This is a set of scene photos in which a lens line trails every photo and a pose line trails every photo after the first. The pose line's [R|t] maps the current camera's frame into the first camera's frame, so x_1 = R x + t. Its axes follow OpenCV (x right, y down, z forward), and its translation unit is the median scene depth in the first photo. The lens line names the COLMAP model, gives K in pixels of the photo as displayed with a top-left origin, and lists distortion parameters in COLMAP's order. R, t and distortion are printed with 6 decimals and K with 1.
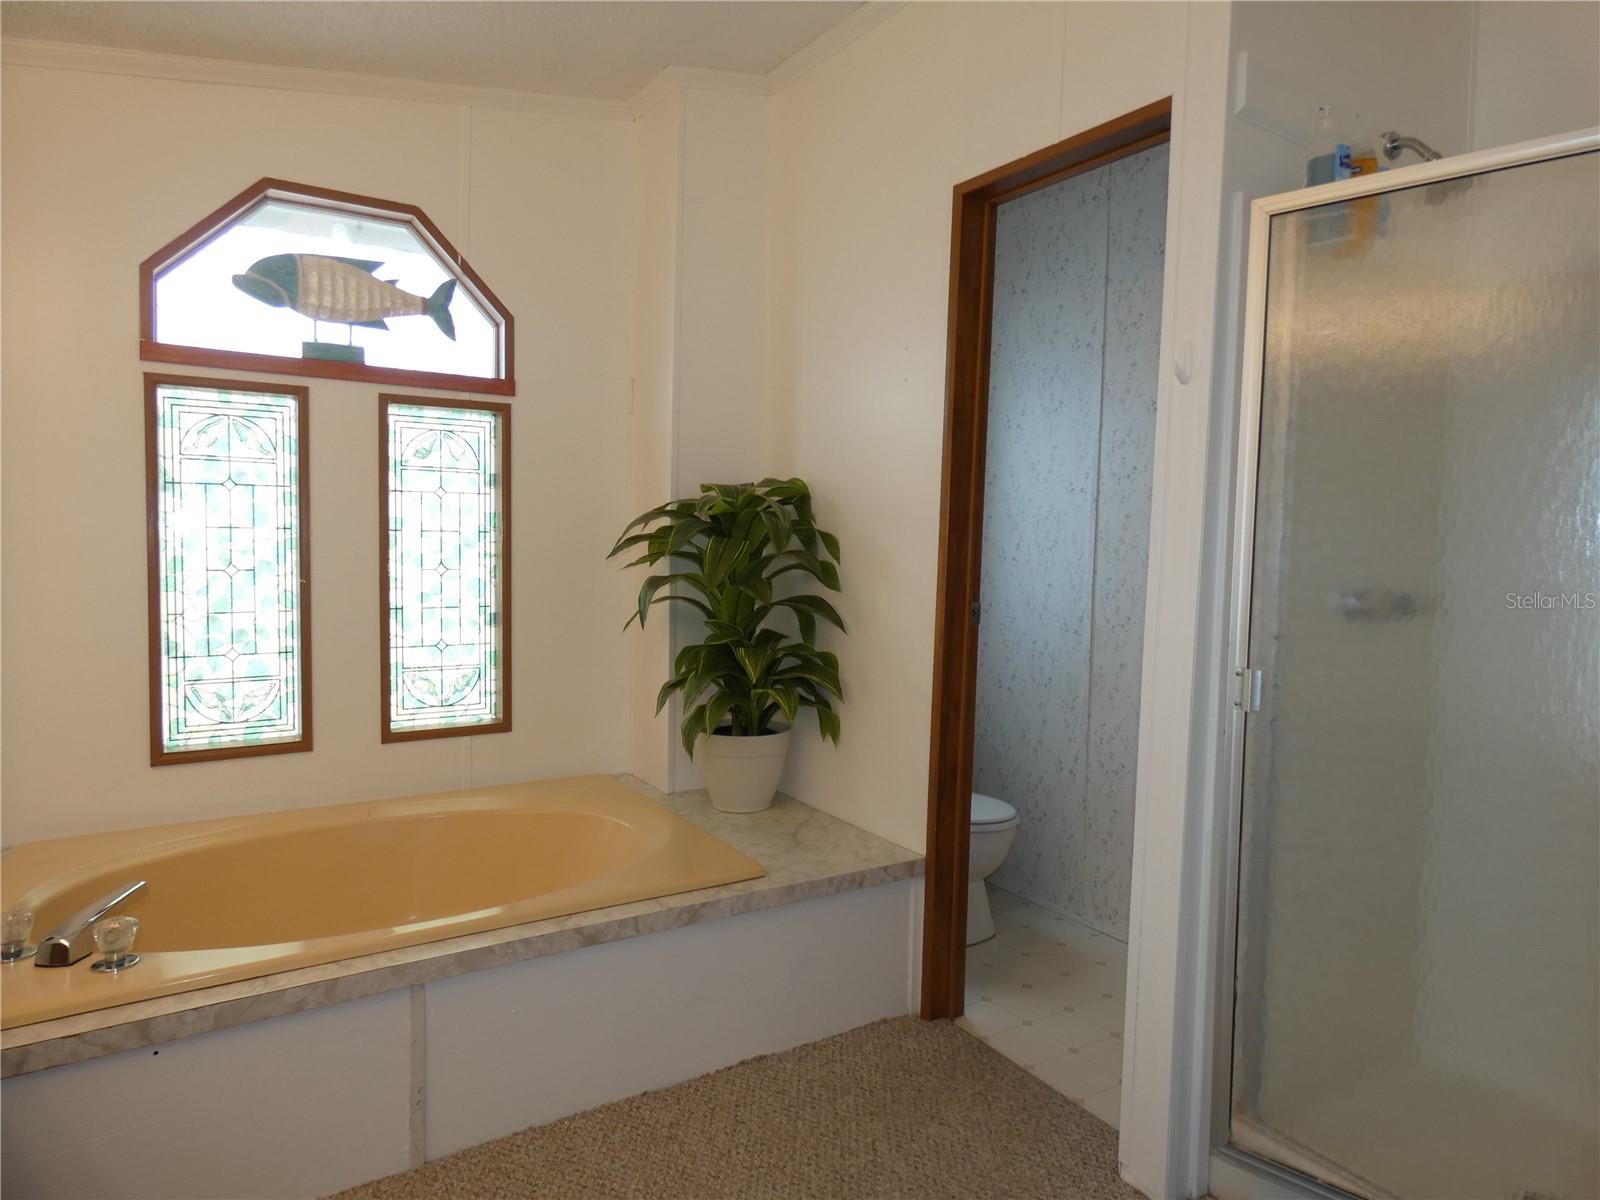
lens RADIAL K [[960.9, 0, 800.8], [0, 960.9, 599.3], [0, 0, 1]] dist [-0.003357, 0.001557]
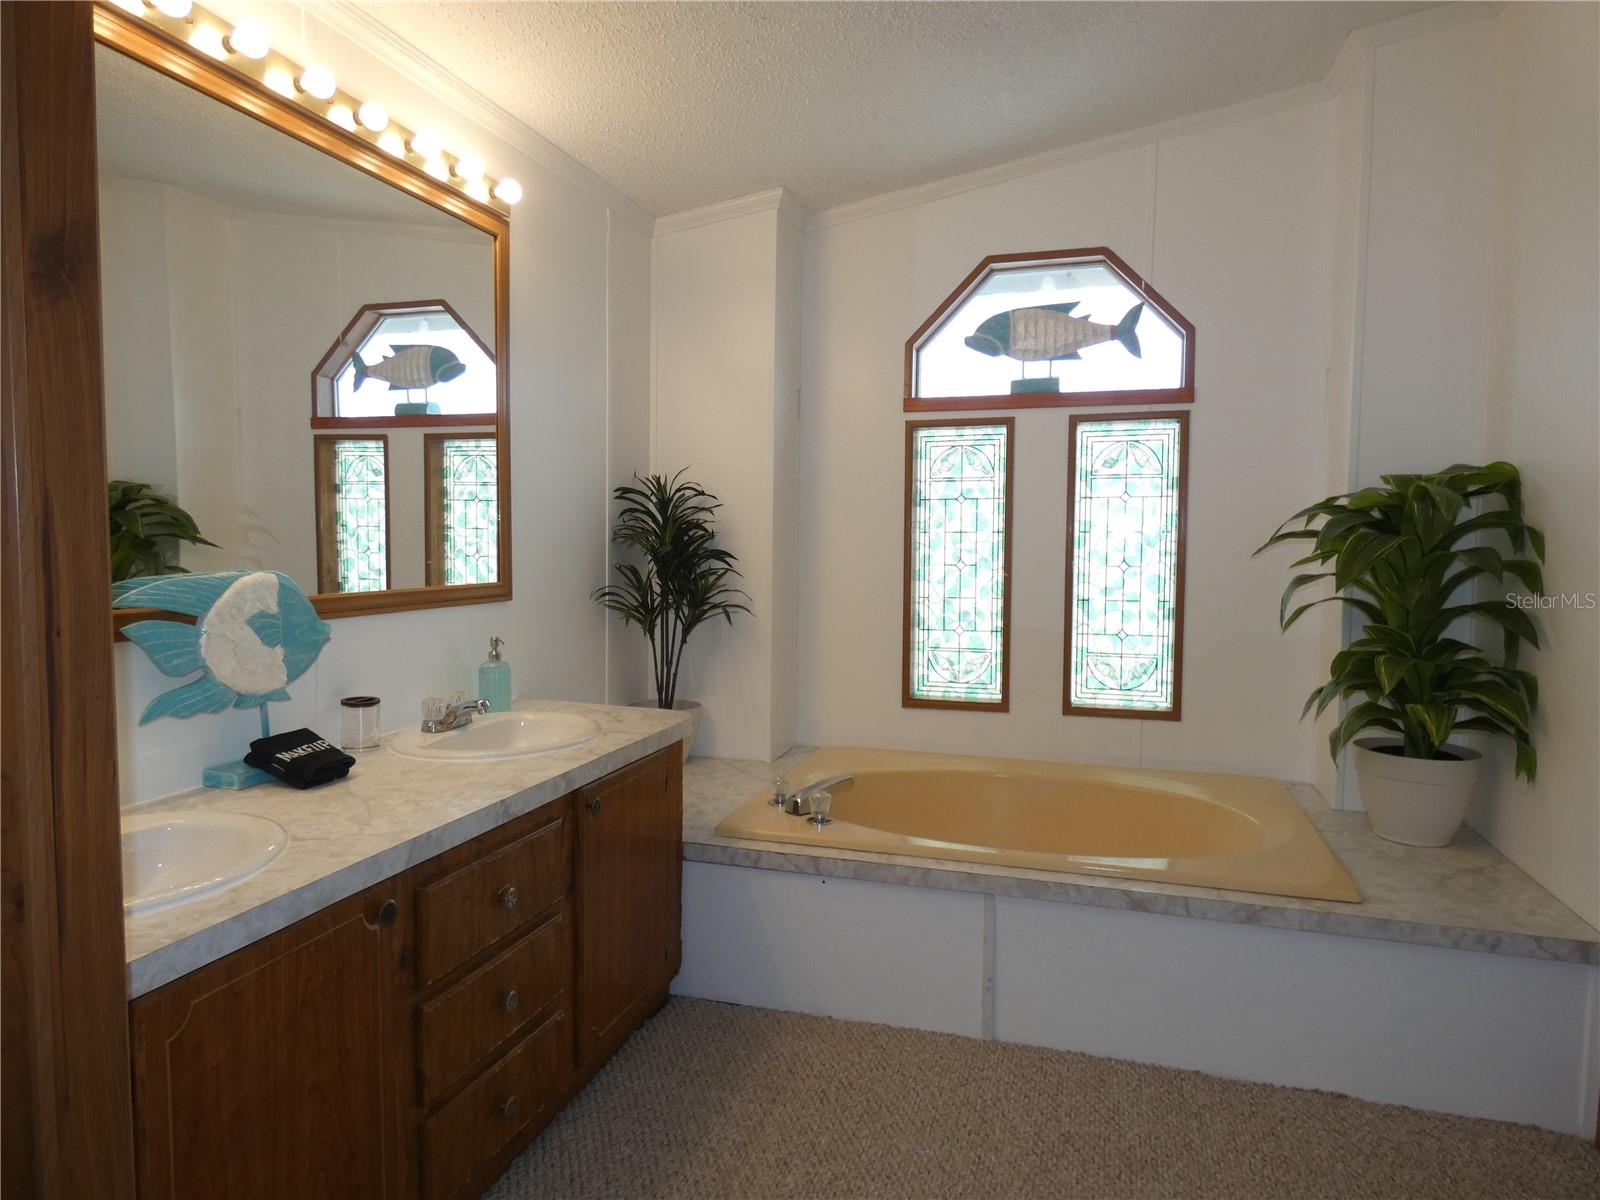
lens RADIAL K [[960.9, 0, 790.7], [0, 960.9, 602.1], [0, 0, 1]] dist [-0.003357, 0.001557]
pose [[0.636001, 0.038457, -0.770729, 0.265348], [-0.038033, 0.999106, 0.018468, 0.004719], [0.770750, 0.017568, 0.636895, -0.004248]]
